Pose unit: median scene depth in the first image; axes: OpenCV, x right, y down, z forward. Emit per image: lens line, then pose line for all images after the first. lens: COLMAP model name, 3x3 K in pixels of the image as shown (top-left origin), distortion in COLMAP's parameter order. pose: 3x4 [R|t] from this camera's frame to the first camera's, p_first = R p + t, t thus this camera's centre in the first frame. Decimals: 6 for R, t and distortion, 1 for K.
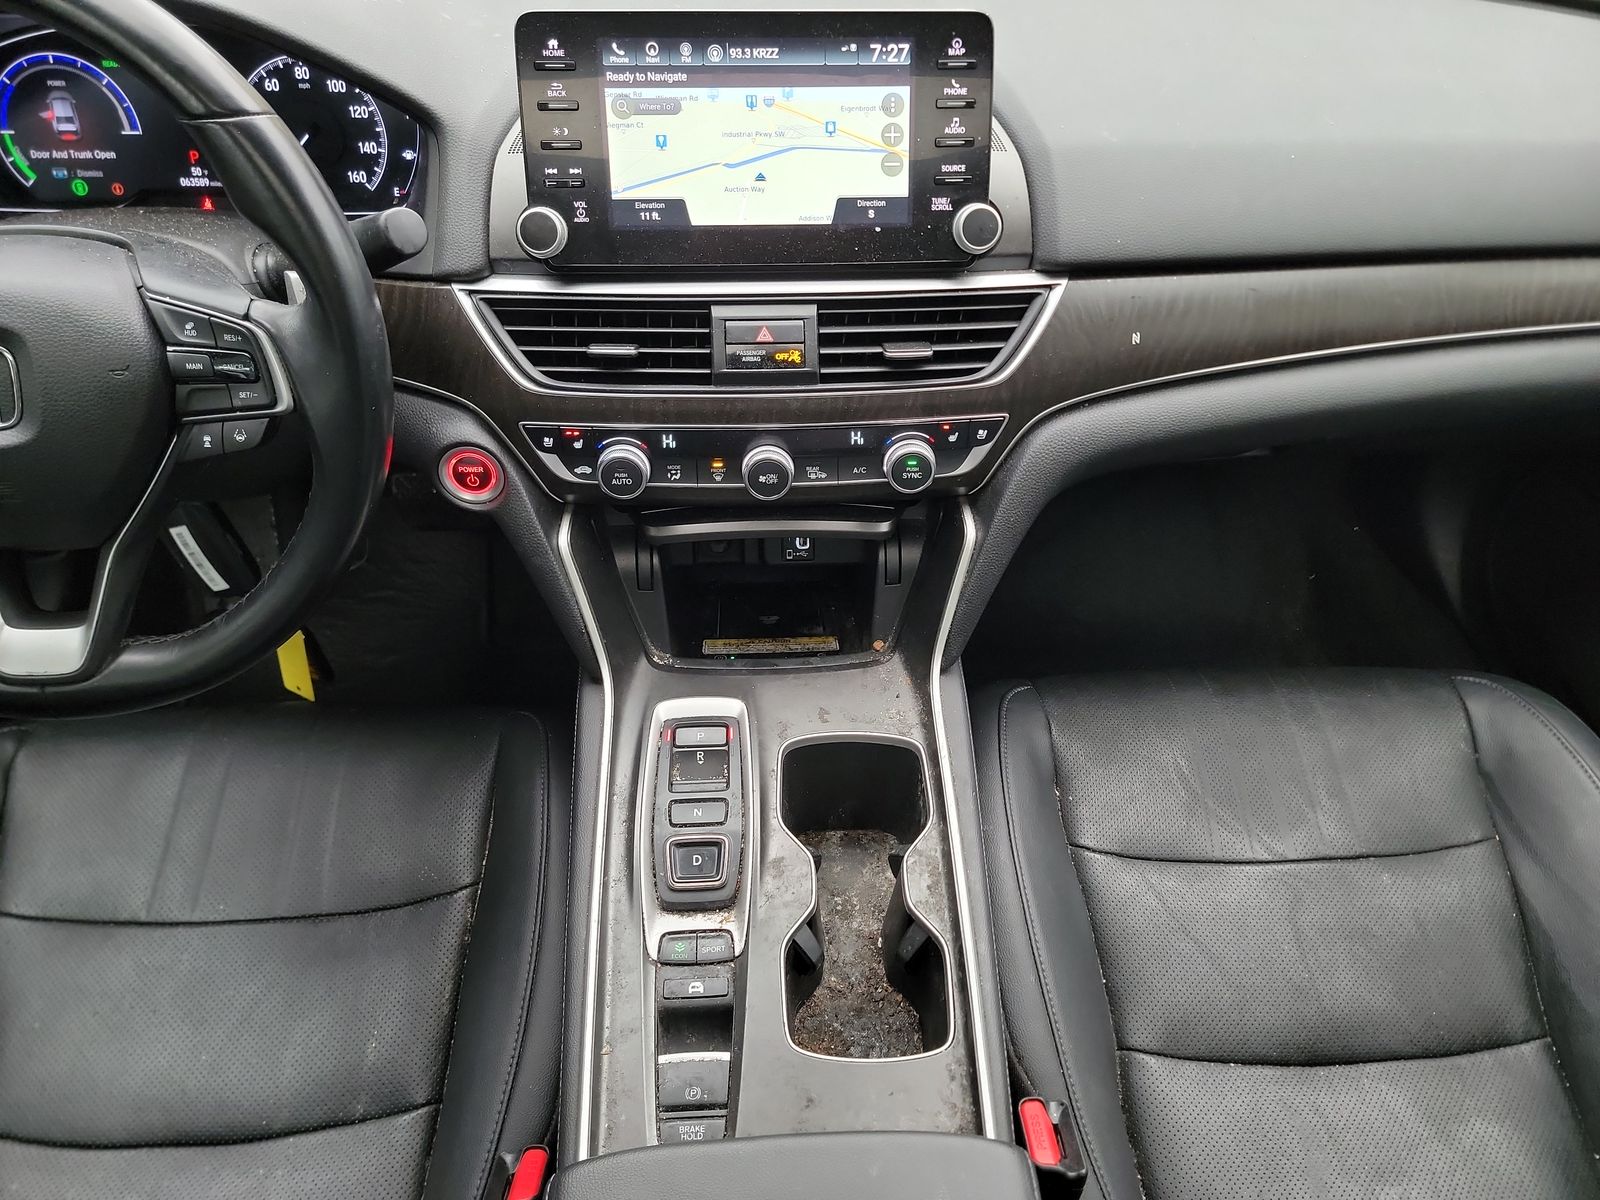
lens RADIAL K [[1091.8, 0, 800.0], [0, 1091.8, 600.0], [0, 0, 1]] dist [0.050900, -0.055888]
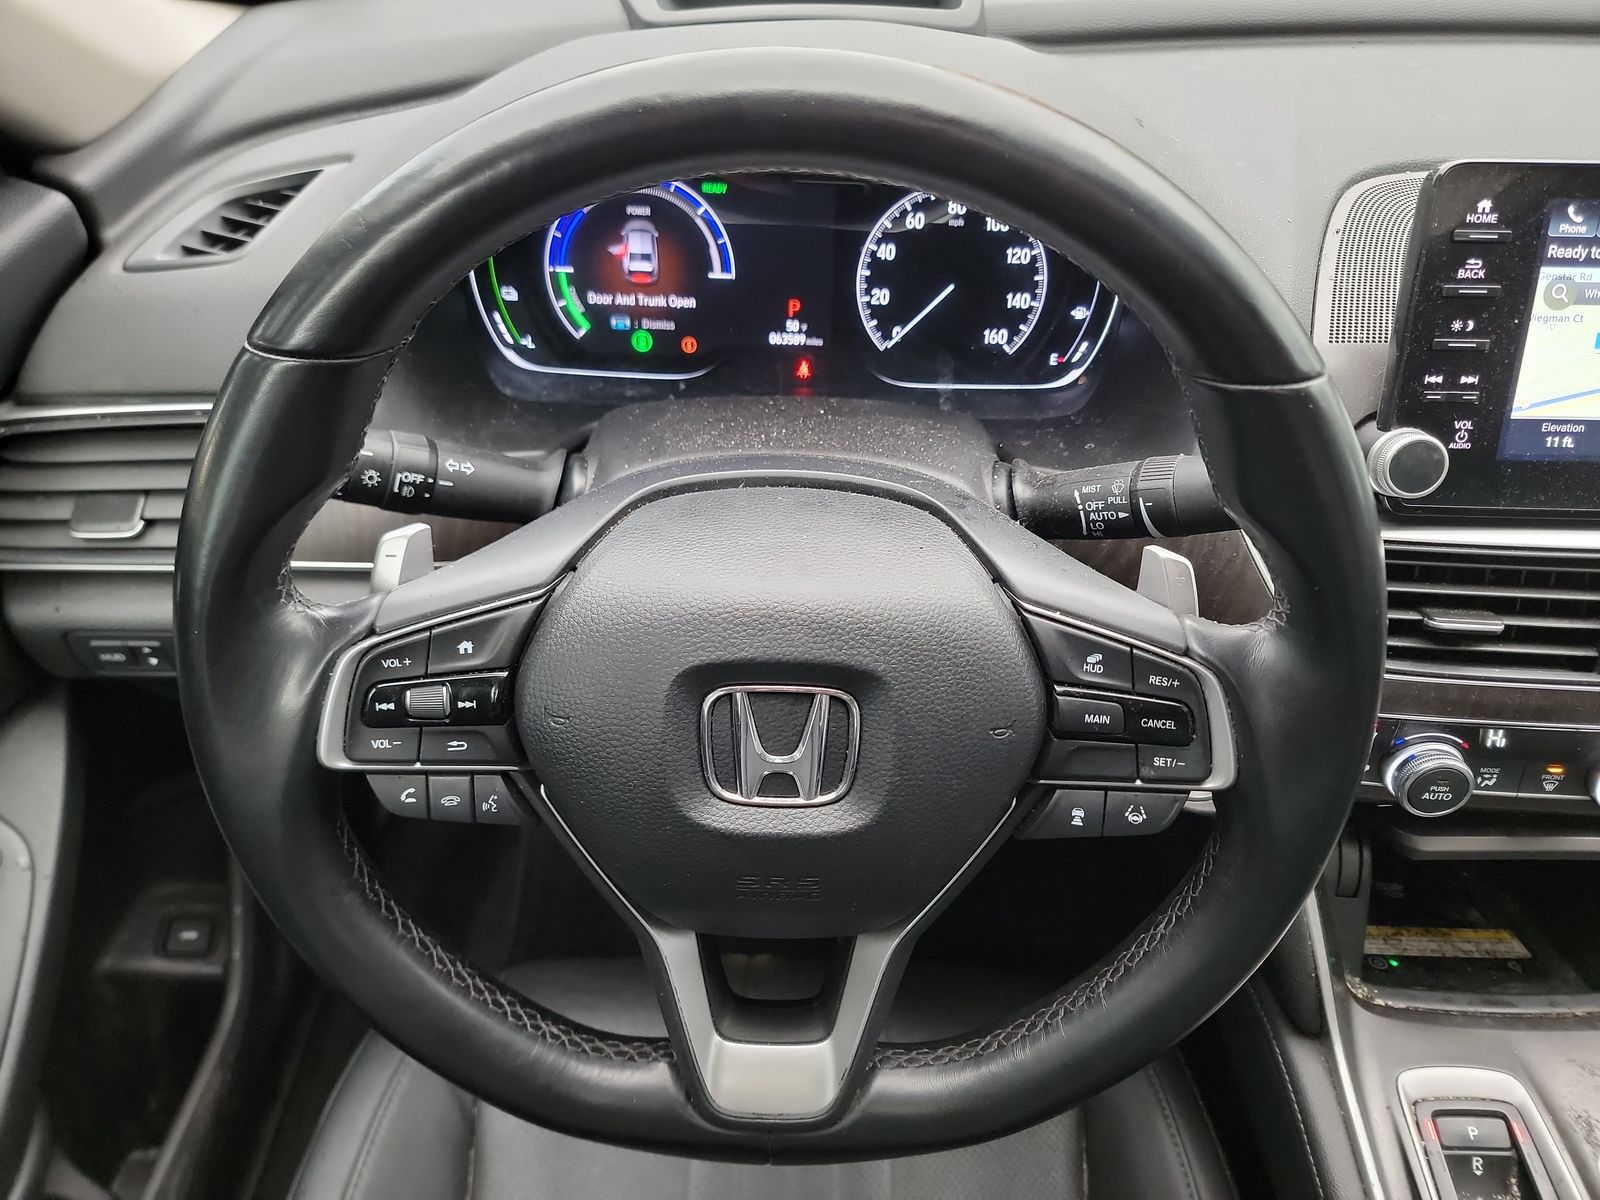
lens RADIAL K [[1110.8, 0, 800.0], [0, 1110.8, 600.0], [0, 0, 1]] dist [0.050095, -0.042127]
pose [[0.997031, 0.046432, -0.061432, -0.498545], [-0.047204, 0.998823, -0.011173, -0.193406], [0.060841, 0.014039, 0.998049, 0.231548]]
